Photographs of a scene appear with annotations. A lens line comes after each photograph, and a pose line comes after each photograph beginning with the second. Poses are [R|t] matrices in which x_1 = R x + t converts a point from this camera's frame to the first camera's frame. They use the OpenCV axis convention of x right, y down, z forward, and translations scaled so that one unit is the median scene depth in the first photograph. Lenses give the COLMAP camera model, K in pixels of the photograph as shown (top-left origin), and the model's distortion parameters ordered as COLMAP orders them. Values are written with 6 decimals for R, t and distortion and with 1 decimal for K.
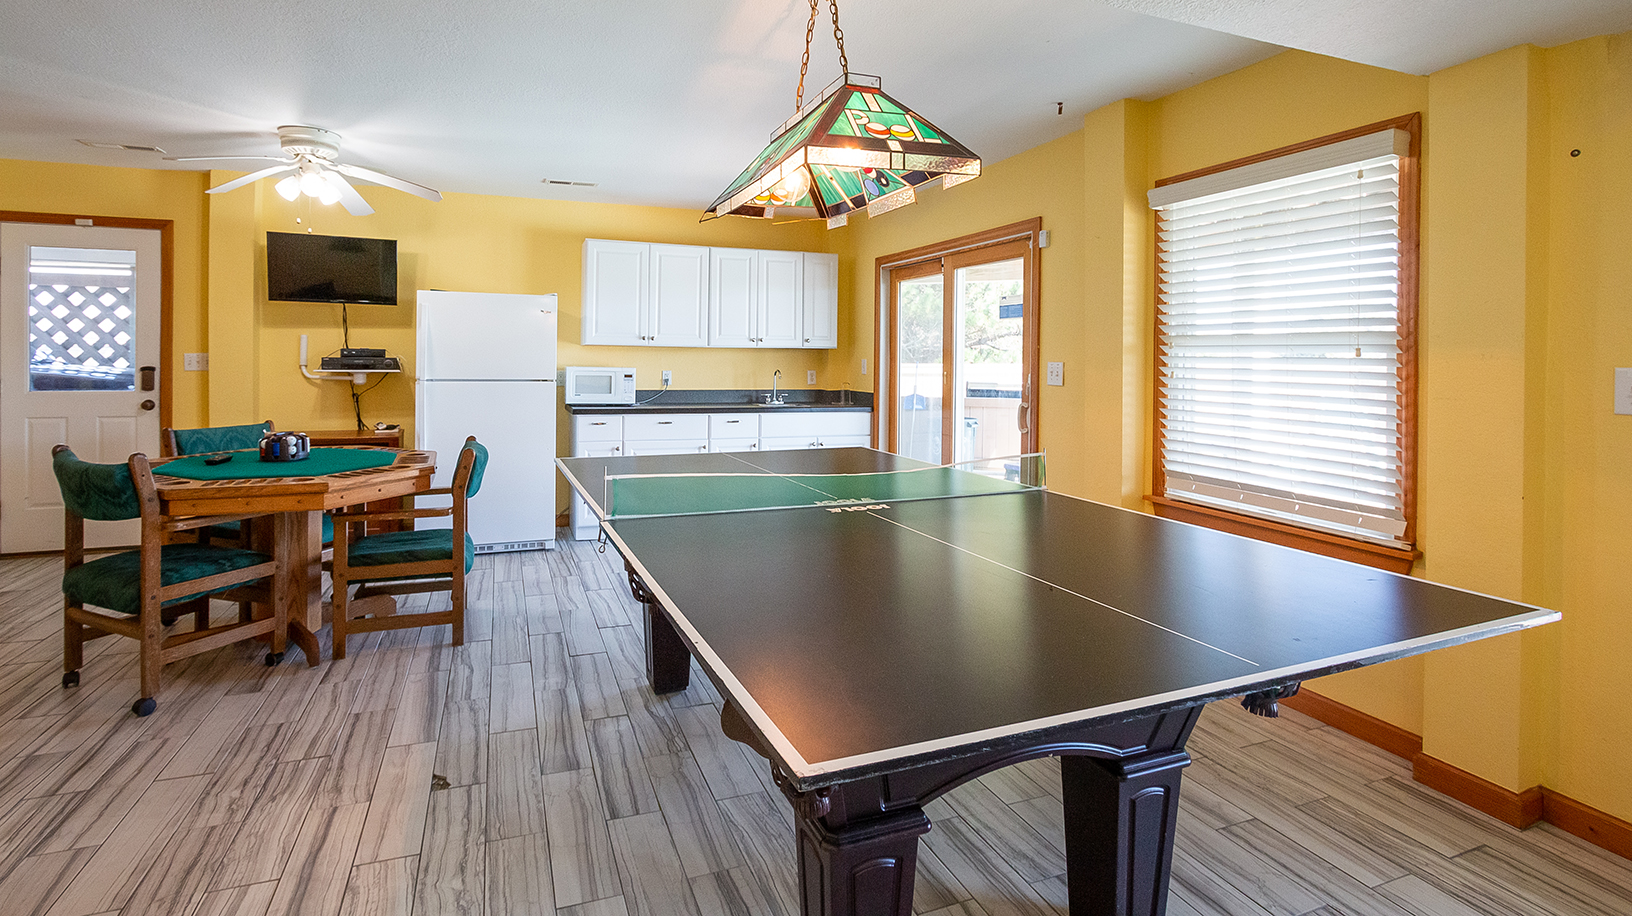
lens RADIAL K [[774.5, 0, 795.0], [0, 774.5, 369.2], [0, 0, 1]] dist [-0.007512, -0.000113]
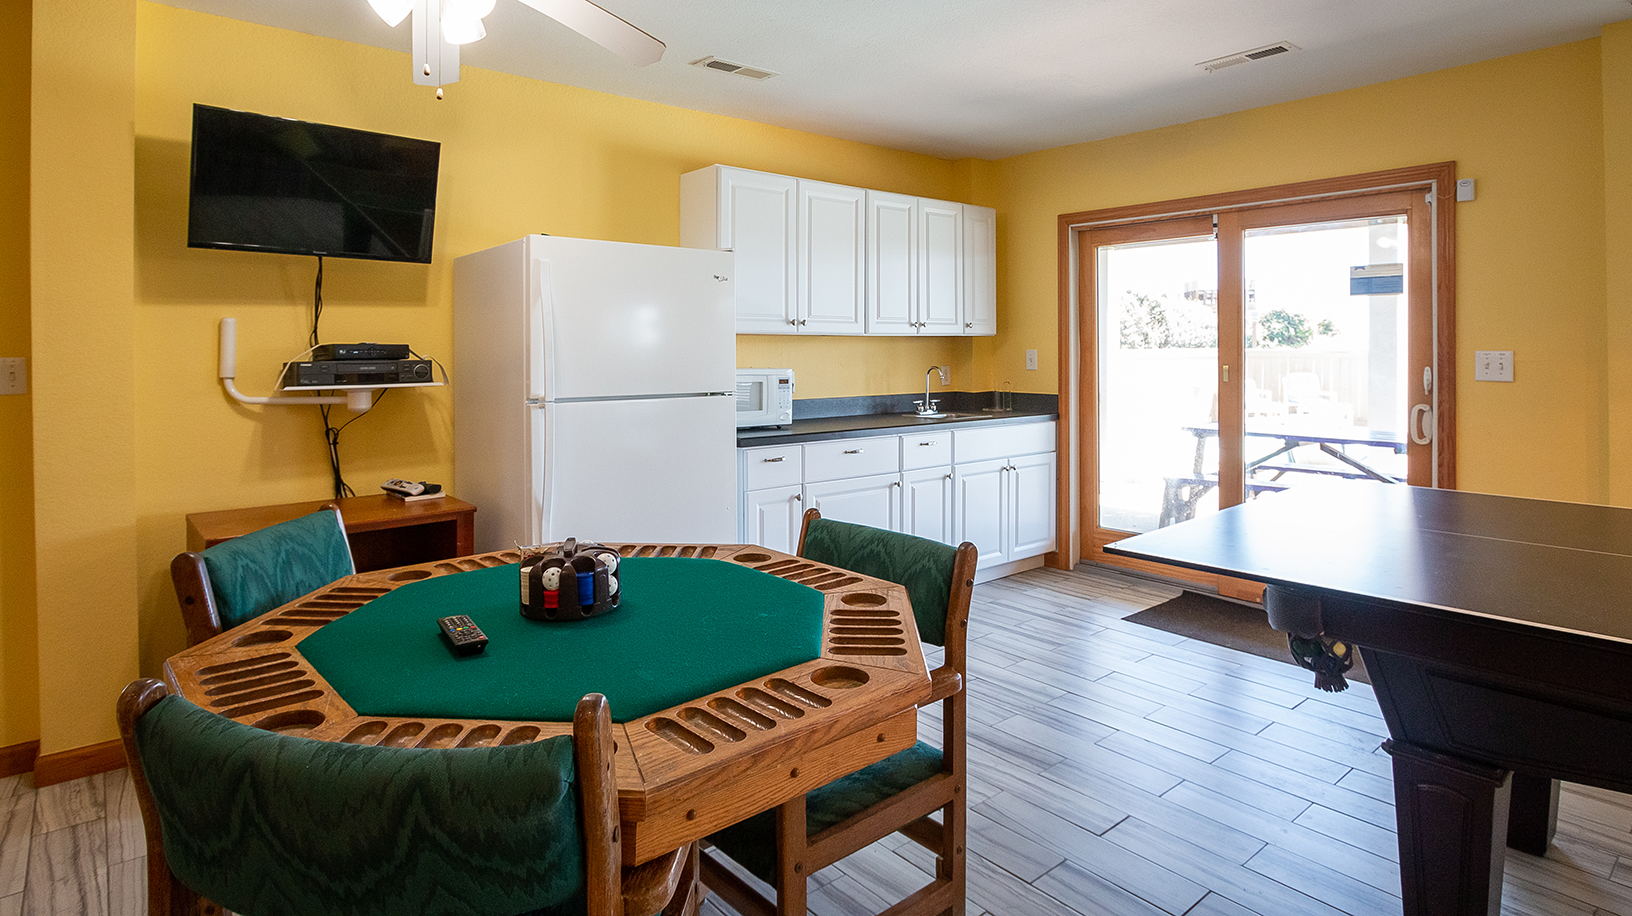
lens RADIAL K [[866.2, 0, 820.3], [0, 866.2, 352.6], [0, 0, 1]] dist [-0.005001, -0.001038]
pose [[0.942441, -0.015552, 0.334012, -0.430352], [0.017921, 0.999831, -0.004011, -0.011982], [-0.333893, 0.009766, 0.942560, 0.313577]]
